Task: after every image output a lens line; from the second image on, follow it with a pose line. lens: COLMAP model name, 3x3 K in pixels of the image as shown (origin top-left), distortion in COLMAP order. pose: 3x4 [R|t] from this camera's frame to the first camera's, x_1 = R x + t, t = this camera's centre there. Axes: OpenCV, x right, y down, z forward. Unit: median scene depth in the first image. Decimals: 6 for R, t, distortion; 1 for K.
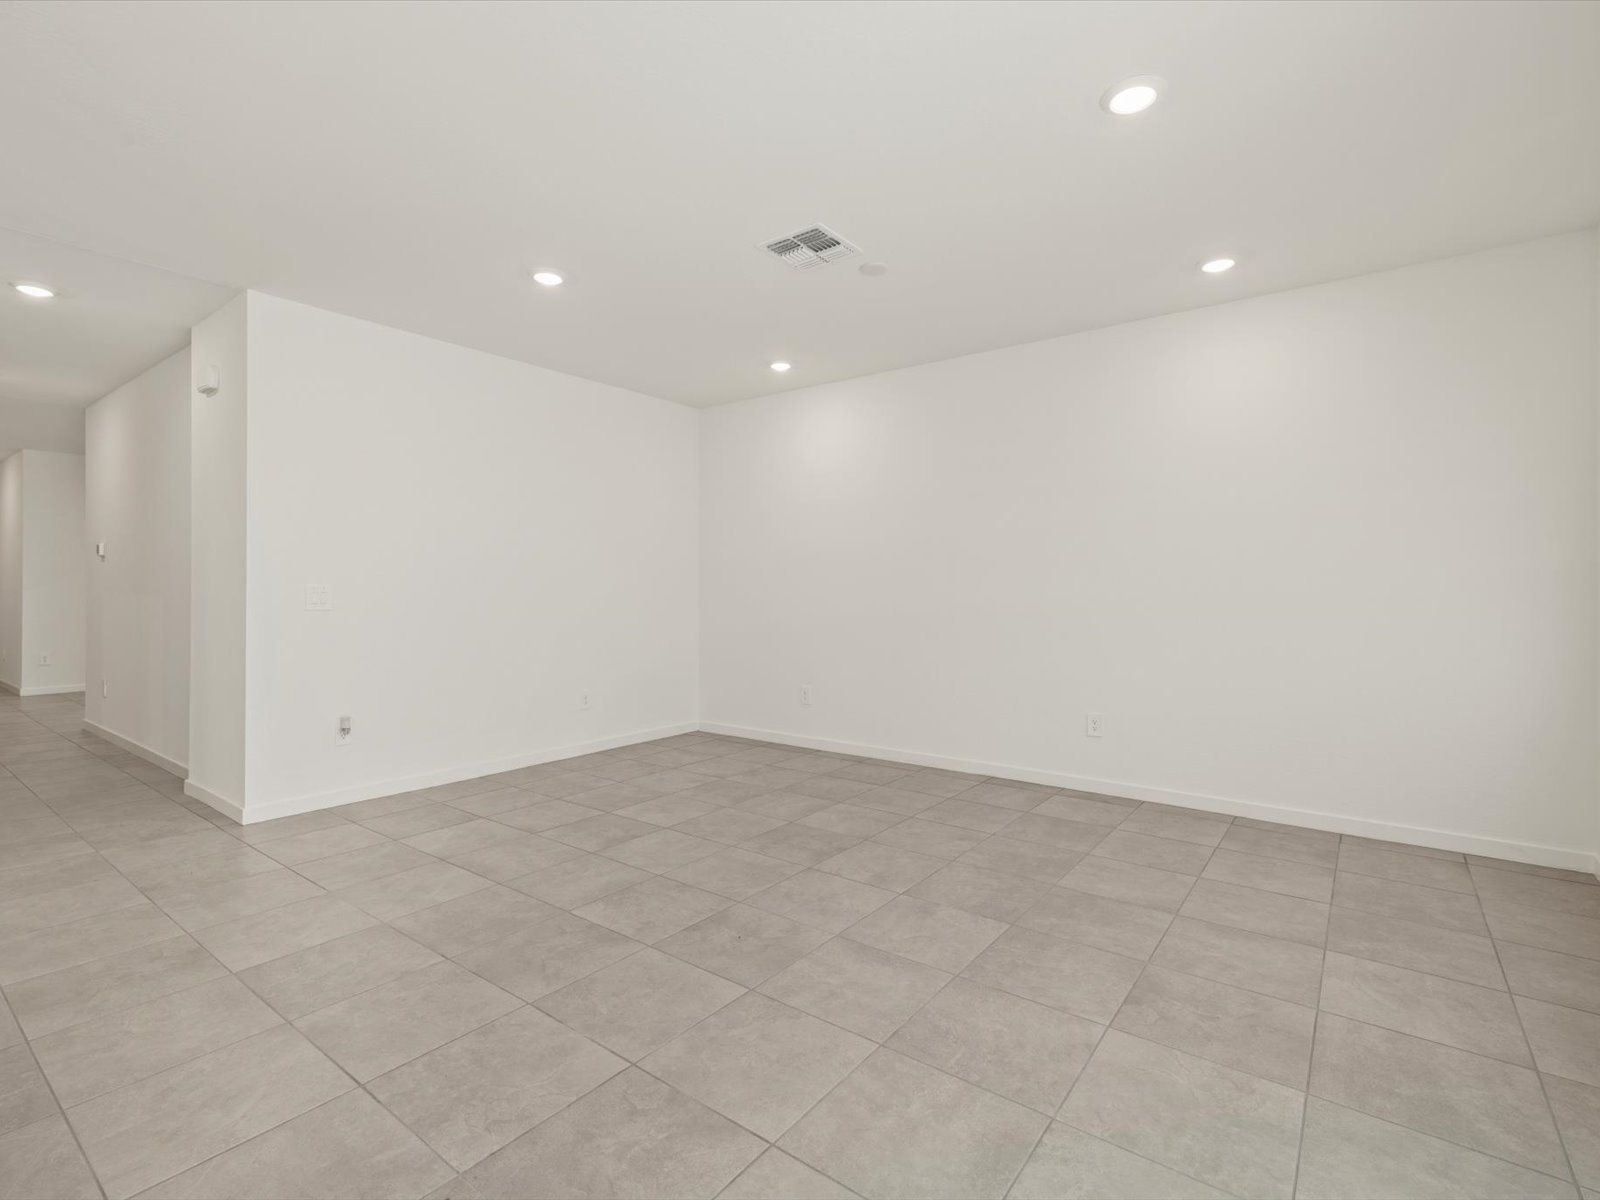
lens RADIAL K [[752.6, 0, 800.0], [0, 752.6, 600.0], [0, 0, 1]] dist [-0.001125, 0.000653]
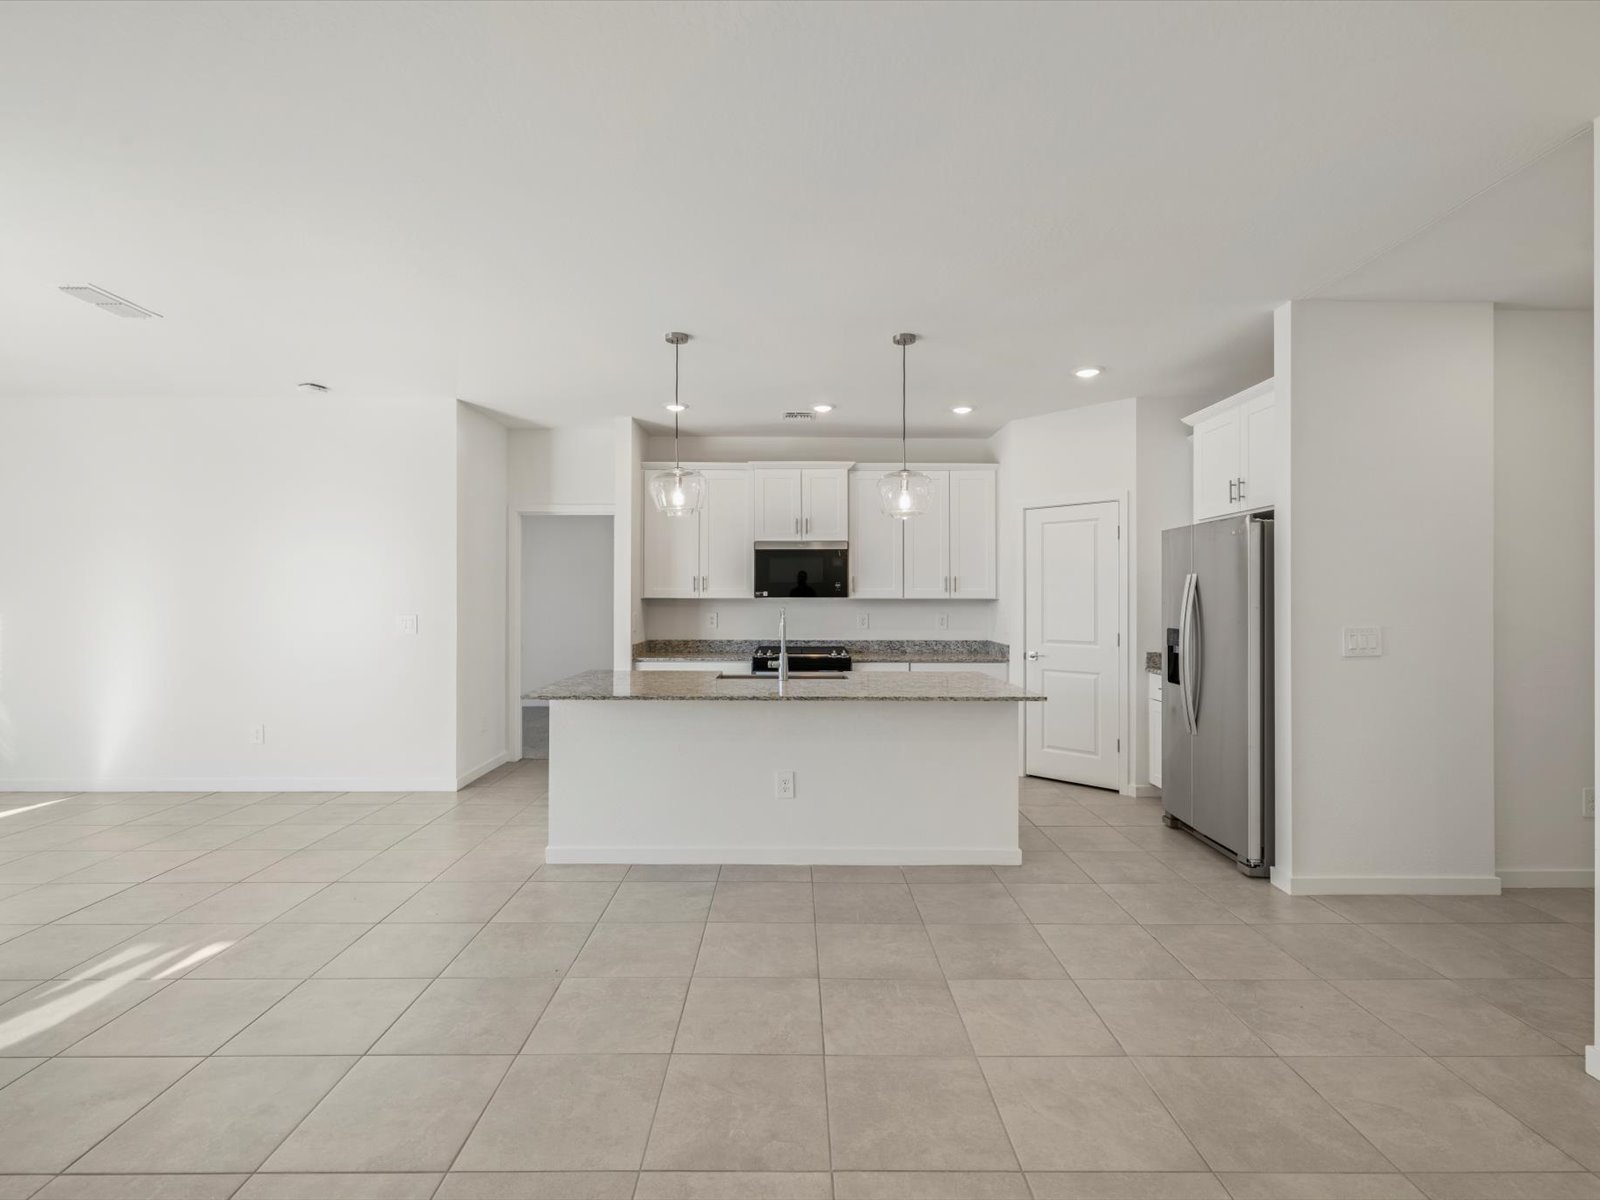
lens RADIAL K [[752.6, 0, 800.0], [0, 752.6, 600.0], [0, 0, 1]] dist [-0.001125, 0.000653]
pose [[-0.791647, -0.003511, -0.610968, 0.106922], [-0.011589, 0.999890, 0.009270, -0.078102], [0.610868, 0.014419, -0.791601, 1.561808]]
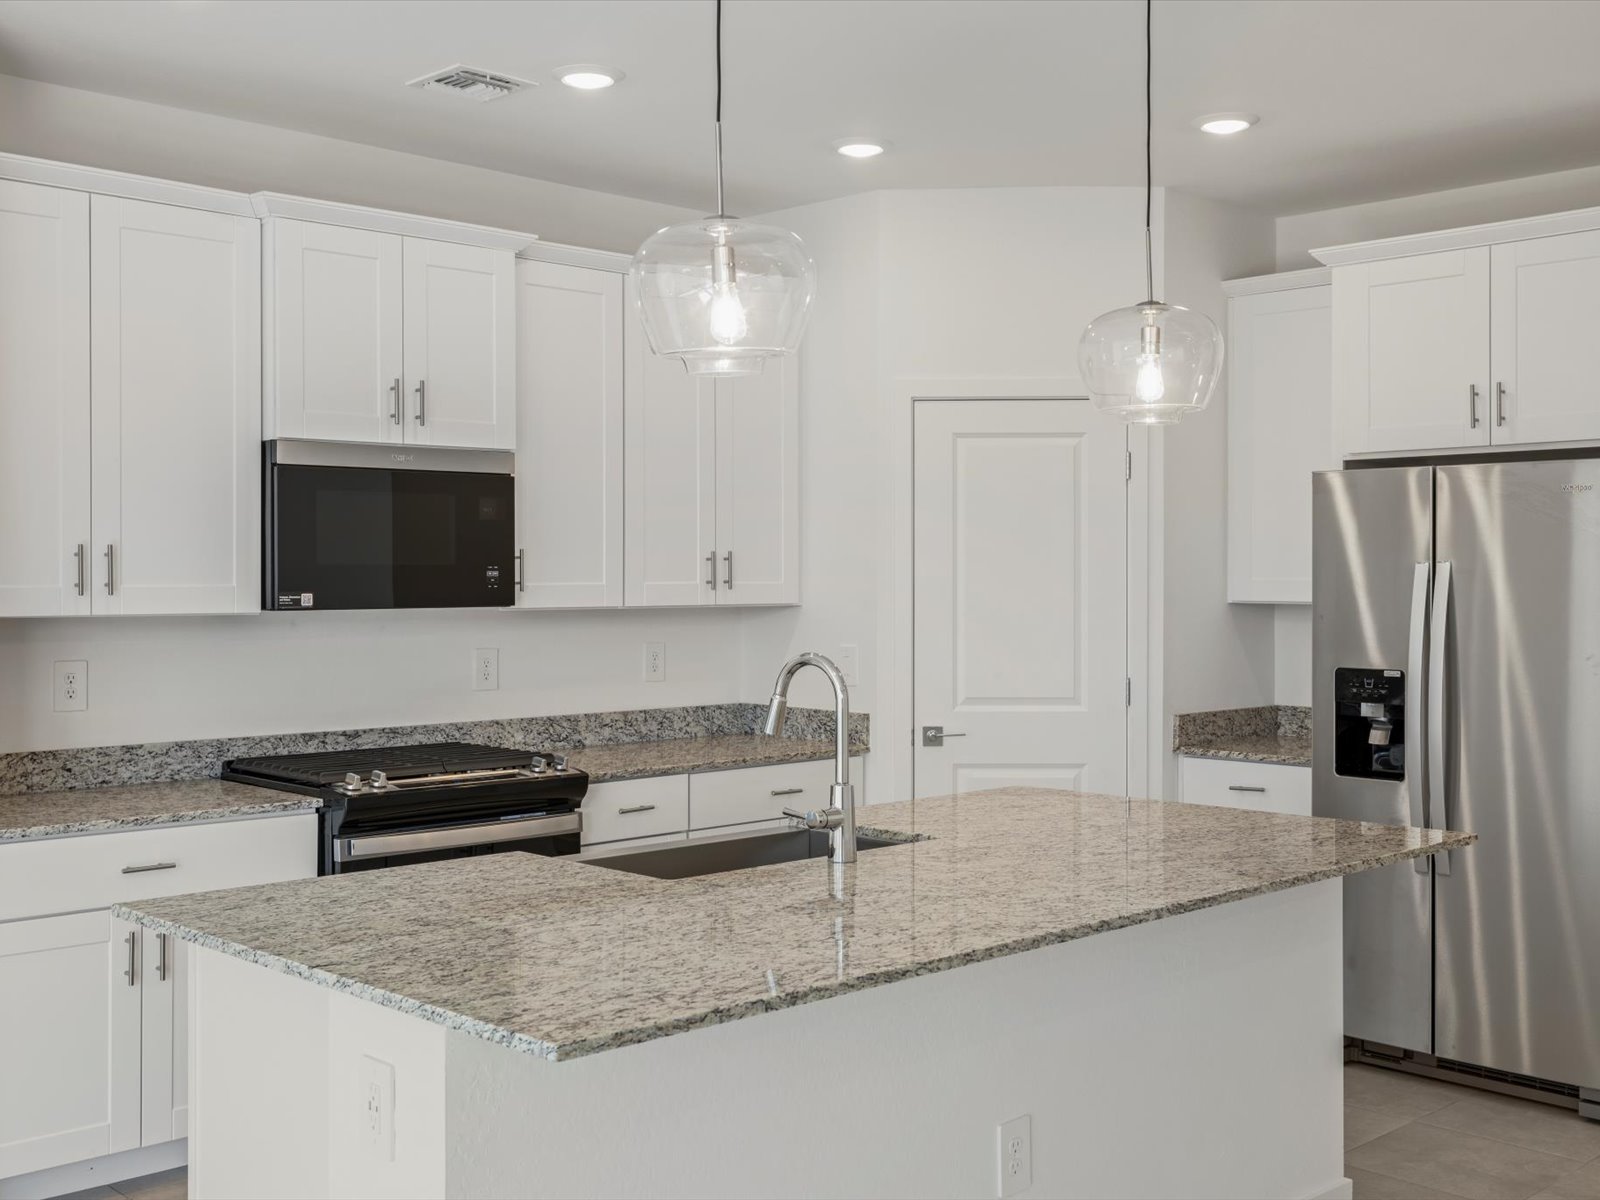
lens RADIAL K [[1733.3, 0, 789.4], [0, 1733.3, 584.7], [0, 0, 1]] dist [-0.001347, -0.001397]
pose [[-0.155586, 0.002857, -0.987818, 0.436845], [-0.011993, 0.999917, 0.004781, -0.103485], [0.987750, 0.012591, -0.155539, 0.435475]]
